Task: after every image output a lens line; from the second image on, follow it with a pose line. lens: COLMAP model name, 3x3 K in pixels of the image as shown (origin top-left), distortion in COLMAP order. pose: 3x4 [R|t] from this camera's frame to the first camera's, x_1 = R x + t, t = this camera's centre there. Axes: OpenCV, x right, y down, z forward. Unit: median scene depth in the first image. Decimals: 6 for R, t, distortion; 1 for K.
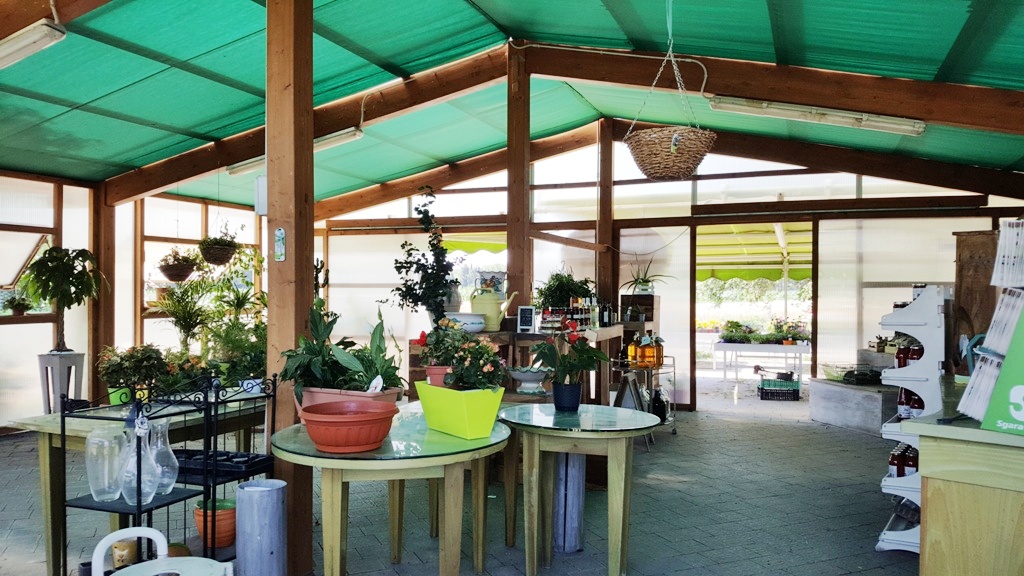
lens RADIAL K [[773.7, 0, 508.0], [0, 773.7, 294.1], [0, 0, 1]] dist [0.208814, -0.504016]
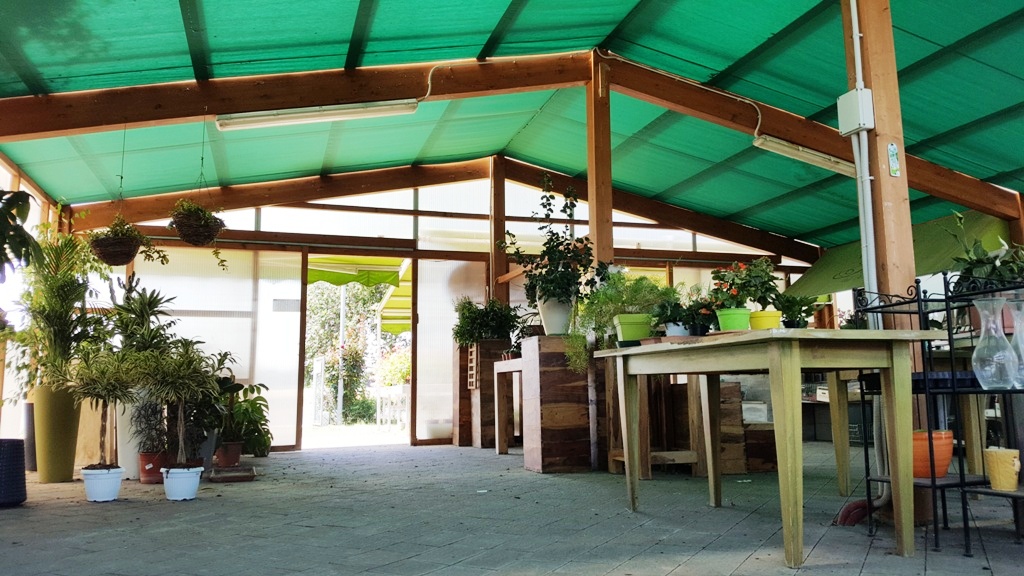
lens RADIAL K [[773.7, 0, 508.0], [0, 773.7, 294.1], [0, 0, 1]] dist [0.208814, -0.504016]
pose [[0.776965, 0.067439, 0.625921, -0.545656], [0.014853, 0.992005, -0.125319, 0.093329], [-0.629368, 0.106665, 0.769752, 0.249822]]
